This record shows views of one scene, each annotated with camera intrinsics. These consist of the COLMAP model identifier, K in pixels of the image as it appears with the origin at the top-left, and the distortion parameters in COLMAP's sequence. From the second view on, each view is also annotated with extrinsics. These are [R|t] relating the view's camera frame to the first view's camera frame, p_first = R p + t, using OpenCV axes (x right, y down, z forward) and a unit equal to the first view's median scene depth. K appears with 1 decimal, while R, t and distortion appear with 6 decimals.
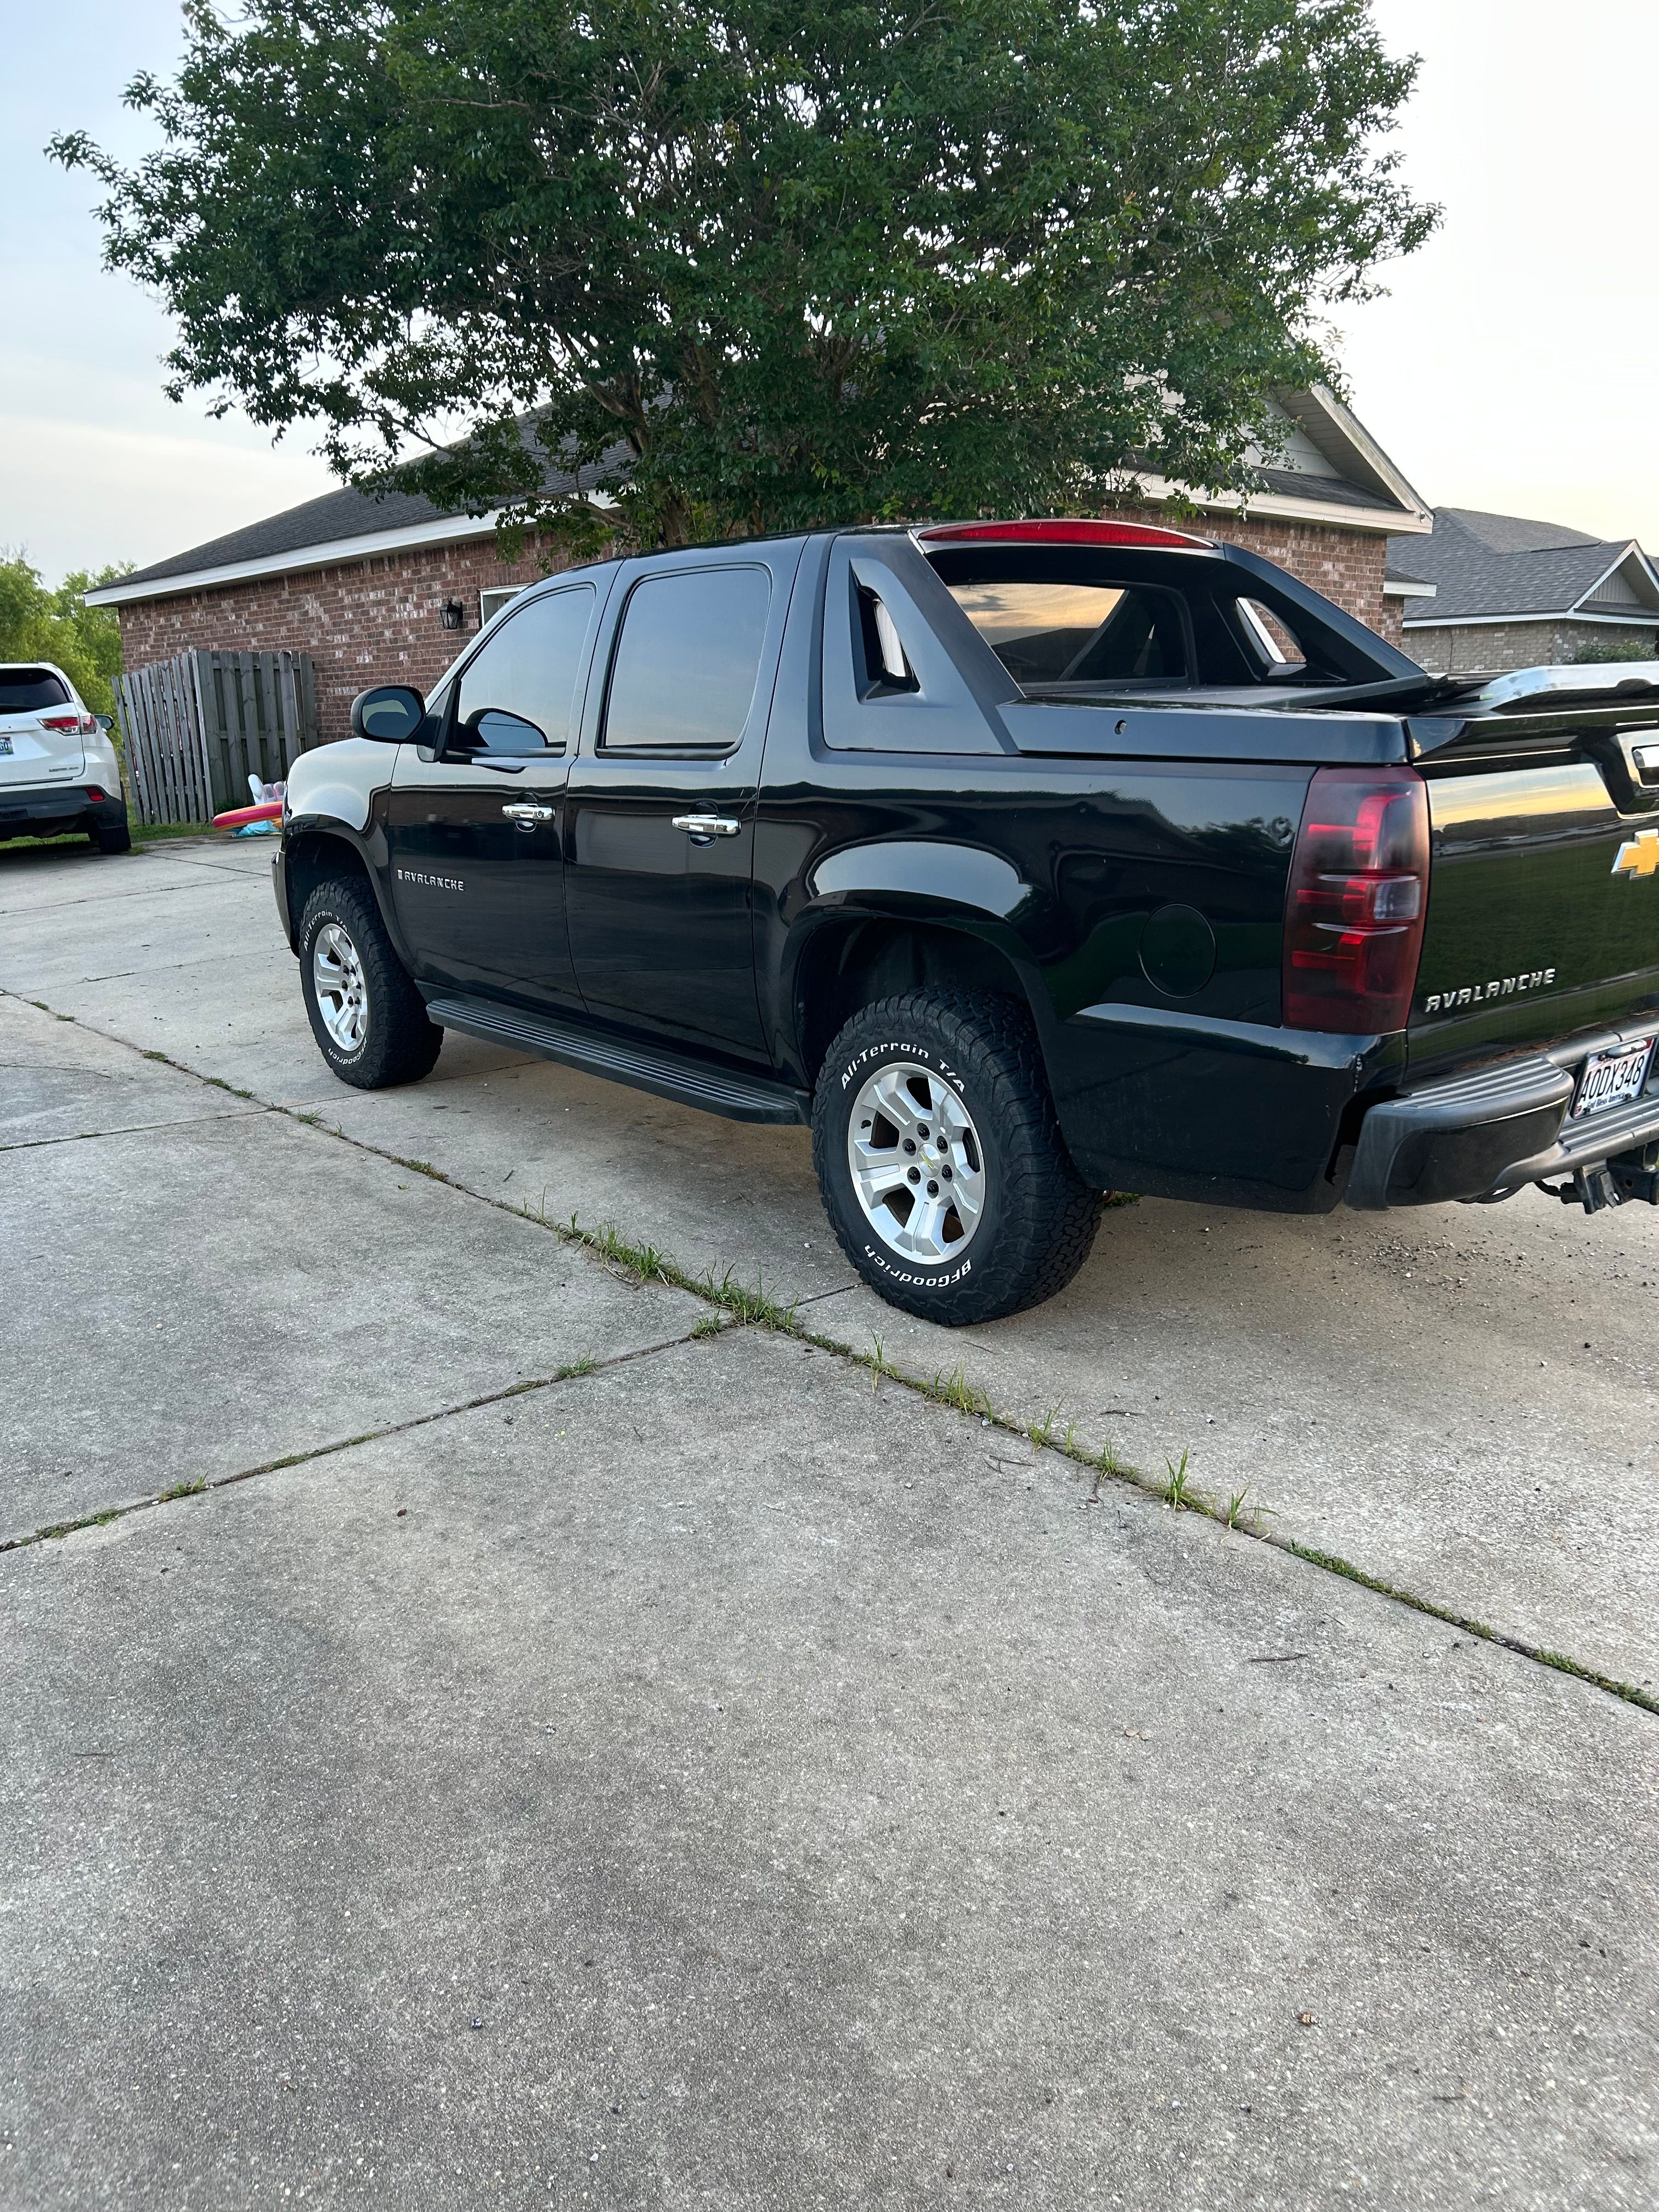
lens RADIAL K [[1669.3, 0, 842.3], [0, 1669.3, 1103.8], [0, 0, 1]] dist [0.040379, -0.040643]
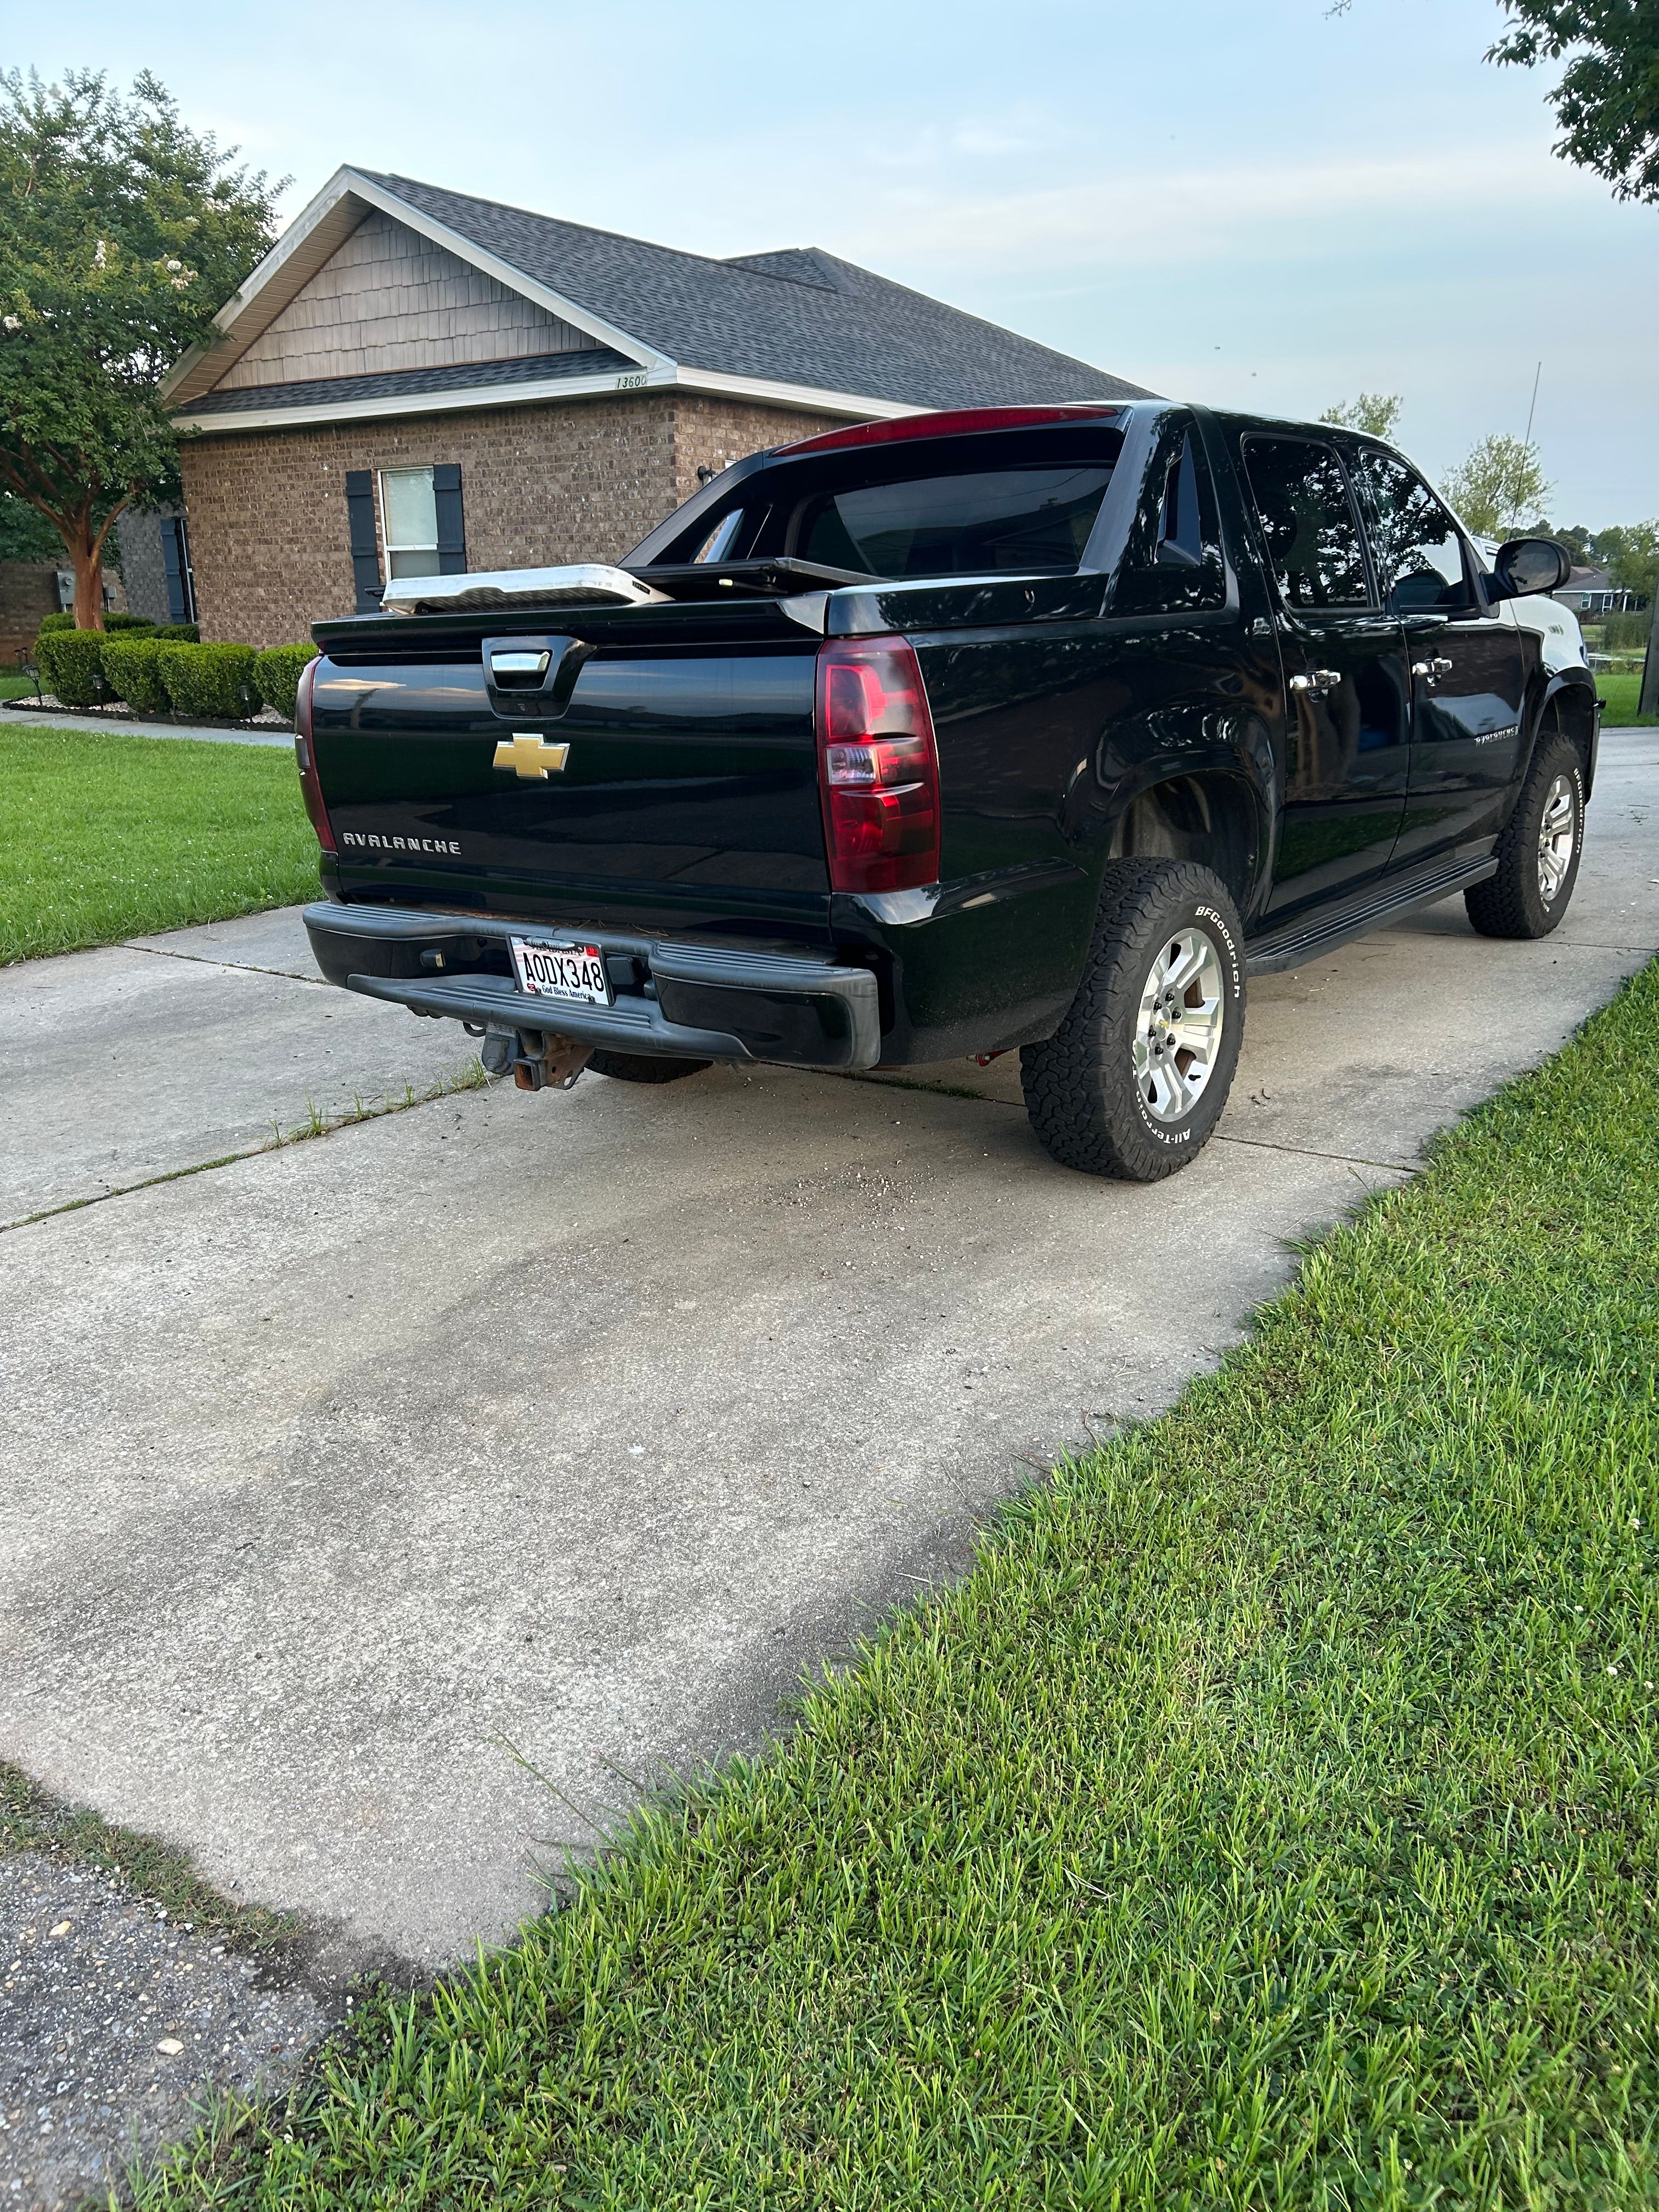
lens RADIAL K [[1669.3, 0, 835.3], [0, 1669.3, 1110.6], [0, 0, 1]] dist [0.040379, -0.040643]
pose [[0.228101, 0.292310, -0.928722, 1.307620], [-0.208715, 0.946374, 0.246604, -0.198666], [0.951004, 0.137587, 0.276878, 0.770961]]
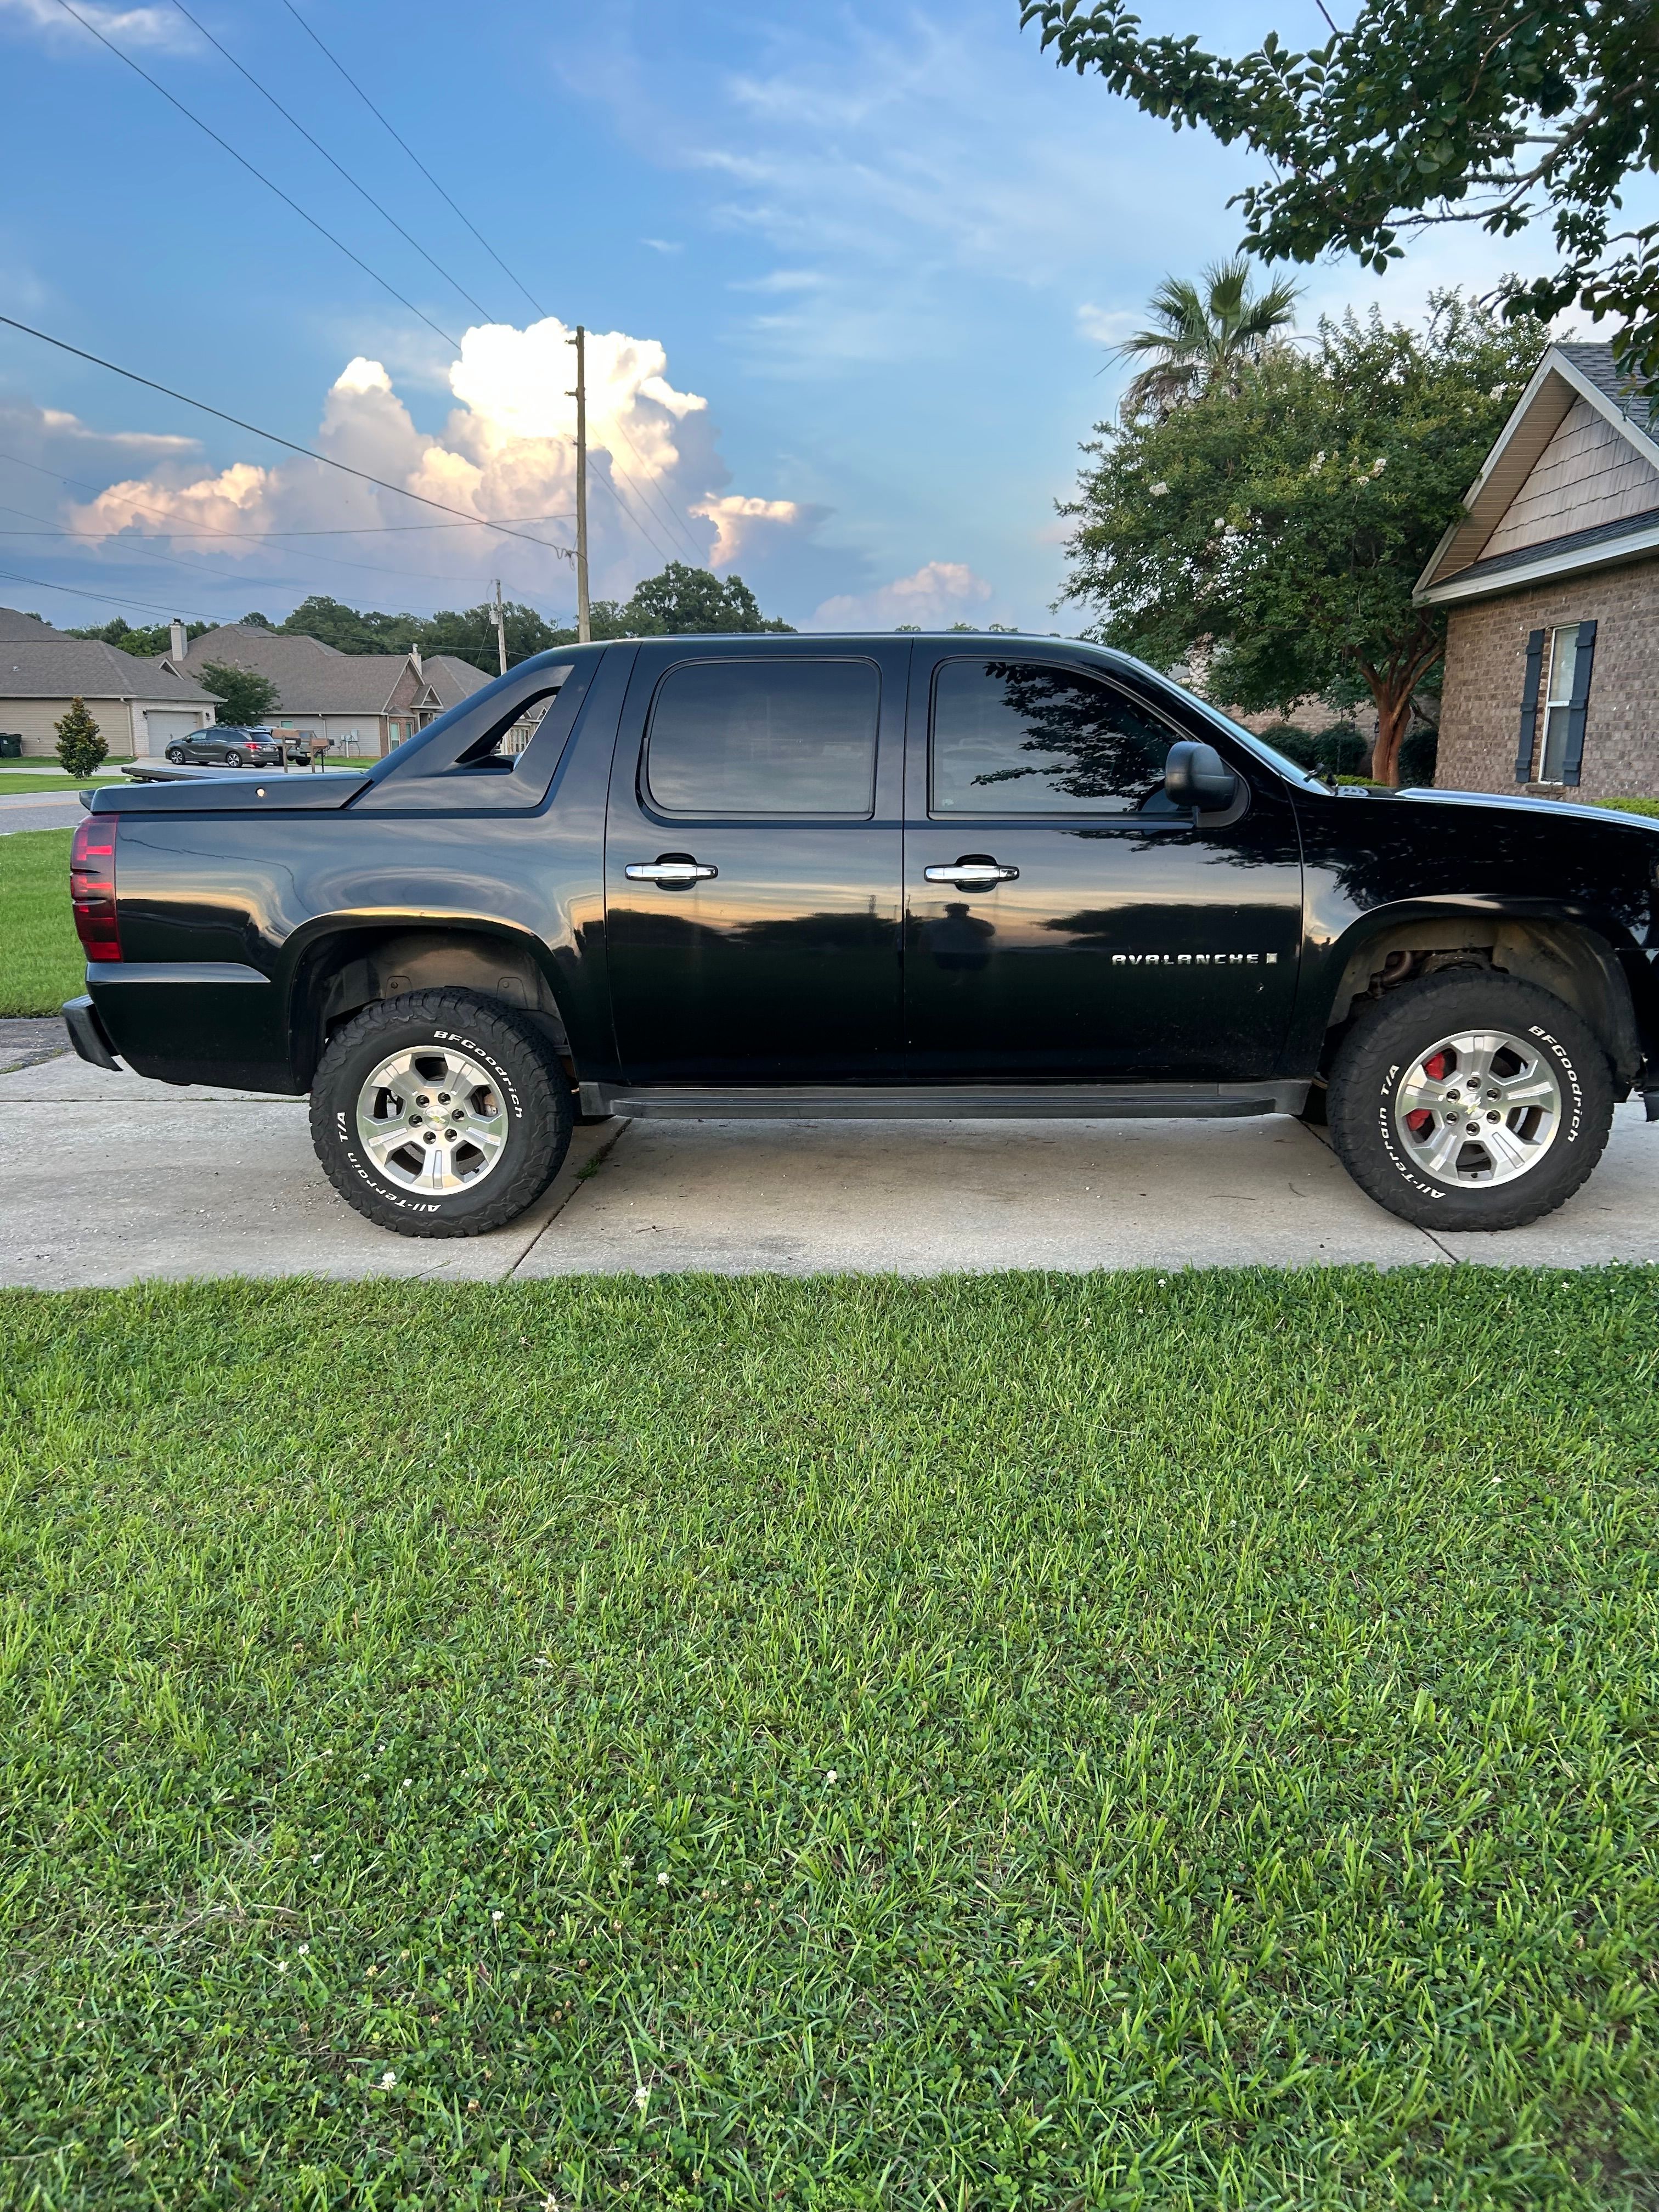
lens RADIAL K [[1669.3, 0, 839.0], [0, 1669.3, 1102.4], [0, 0, 1]] dist [0.040379, -0.040643]
pose [[-0.685229, 0.163912, -0.709643, 1.104302], [-0.153620, 0.919900, 0.360812, -0.573958], [0.711942, 0.356255, -0.605162, 2.254379]]
